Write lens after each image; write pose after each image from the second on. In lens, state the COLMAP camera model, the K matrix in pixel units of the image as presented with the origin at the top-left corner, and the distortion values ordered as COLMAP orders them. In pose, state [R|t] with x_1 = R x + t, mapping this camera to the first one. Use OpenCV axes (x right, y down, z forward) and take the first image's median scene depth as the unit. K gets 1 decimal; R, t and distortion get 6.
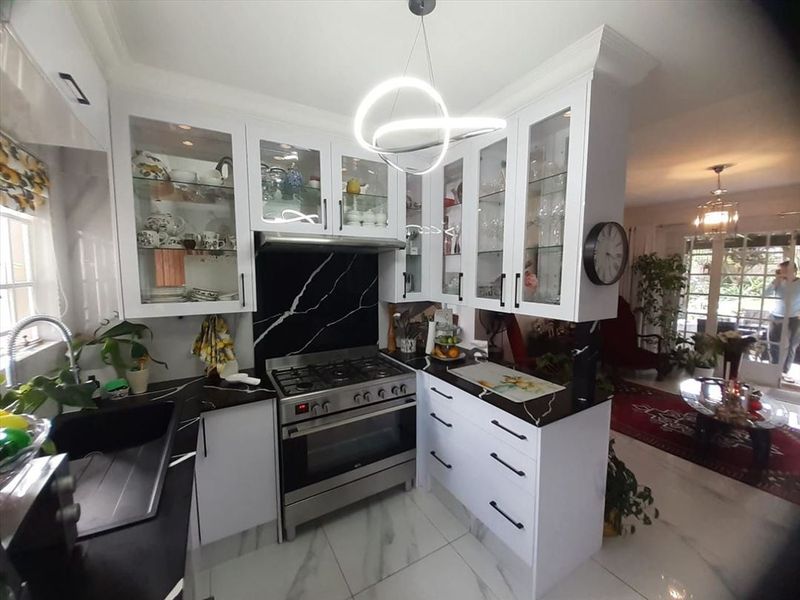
lens RADIAL K [[319.5, 0, 402.2], [0, 319.5, 298.8], [0, 0, 1]] dist [0.000358, 0.000094]
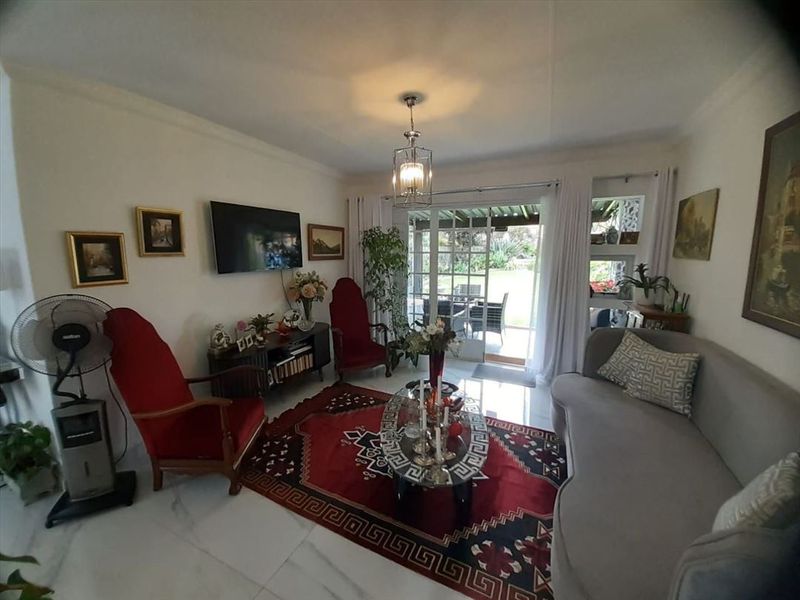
lens RADIAL K [[319.5, 0, 395.6], [0, 319.5, 297.0], [0, 0, 1]] dist [0.000358, 0.000094]
pose [[0.826972, -0.080660, 0.556427, 0.339980], [0.050231, 0.996298, 0.069771, -0.015498], [-0.559994, -0.029749, 0.827962, 0.265154]]
